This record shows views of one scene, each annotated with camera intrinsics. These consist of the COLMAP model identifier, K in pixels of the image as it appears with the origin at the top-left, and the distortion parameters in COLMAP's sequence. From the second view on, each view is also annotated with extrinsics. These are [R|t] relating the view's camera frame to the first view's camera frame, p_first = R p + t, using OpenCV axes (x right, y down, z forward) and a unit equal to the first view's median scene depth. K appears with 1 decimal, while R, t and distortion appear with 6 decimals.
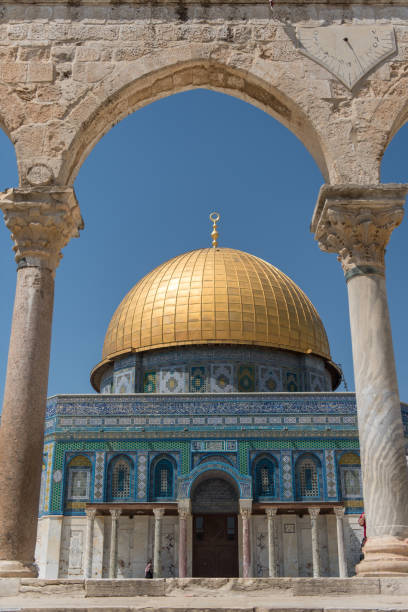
lens RADIAL K [[714.2, 0, 204.0], [0, 714.2, 306.0], [0, 0, 1]] dist [-0.000975, -0.034181]
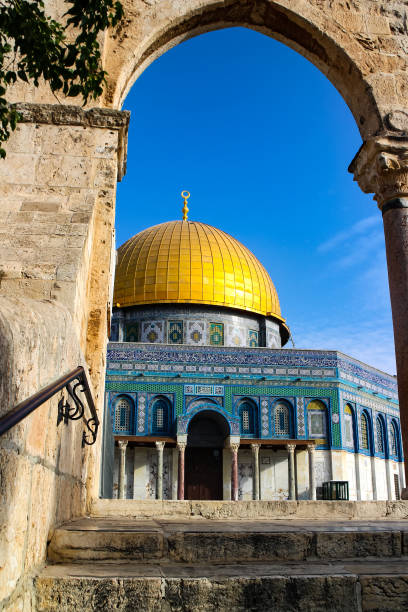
lens RADIAL K [[610.6, 0, 234.7], [0, 610.6, 308.4], [0, 0, 1]] dist [0.011903, -0.012412]
pose [[0.988730, 0.052910, 0.140049, -0.085736], [-0.060604, 0.996845, 0.051257, 0.009211], [-0.136895, -0.059167, 0.988817, 0.016447]]
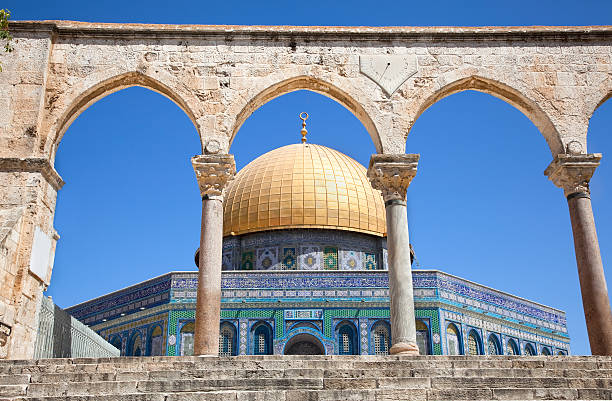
lens RADIAL K [[652.3, 0, 304.2], [0, 652.3, 208.4], [0, 0, 1]] dist [0.041532, 0.032169]
pose [[0.999840, 0.004058, 0.017396, -0.004840], [-0.004512, 0.999648, 0.026129, -0.010739], [-0.017283, -0.026203, 0.999507, -0.092561]]
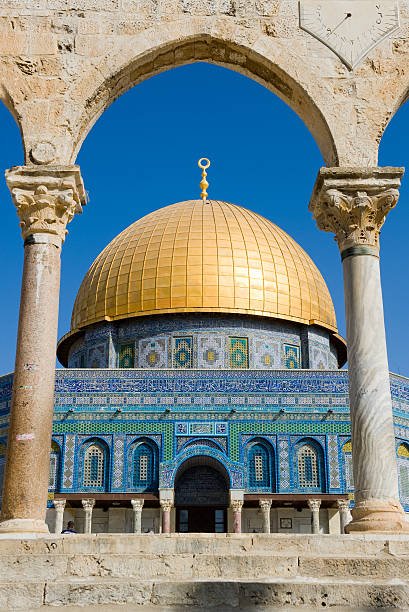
lens RADIAL K [[846.3, 0, 204.5], [0, 846.3, 306.0], [0, 0, 1]] dist [0.089394, 0.056781]
pose [[0.999758, 0.011723, 0.018614, -0.003290], [-0.012577, 0.998842, 0.046436, -0.003437], [-0.018048, -0.046659, 0.998748, -0.033914]]
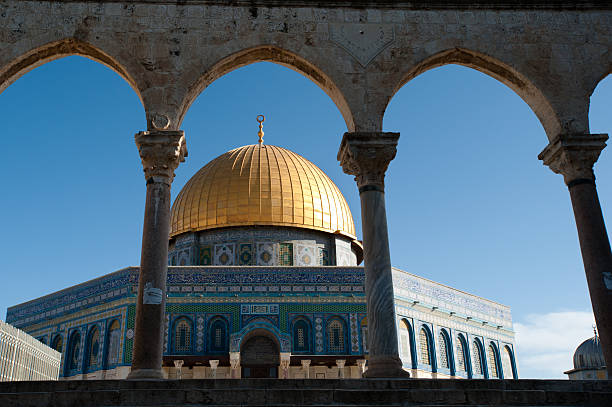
lens RADIAL K [[610.6, 0, 269.0], [0, 610.6, 190.1], [0, 0, 1]] dist [0.011903, -0.012412]
pose [[0.999423, 0.011790, 0.031848, -0.005703], [-0.011705, 0.999927, -0.002851, -0.005446], [-0.031879, 0.002476, 0.999489, -0.046051]]
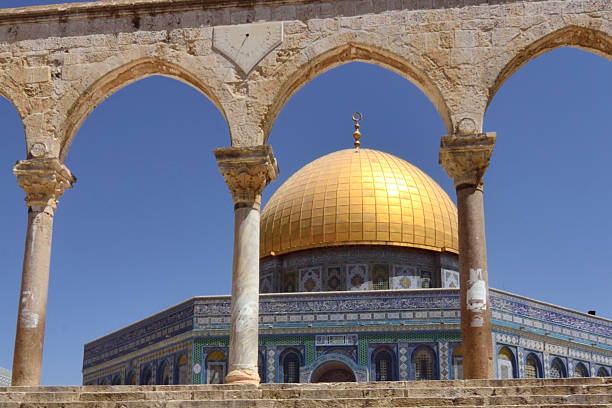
lens RADIAL K [[714.2, 0, 279.9], [0, 714.2, 327.4], [0, 0, 1]] dist [-0.000975, -0.034181]
pose [[0.991887, -0.017238, -0.125947, 0.068800], [0.038065, 0.985578, 0.164884, -0.005894], [0.121289, -0.168340, 0.978239, -0.073705]]
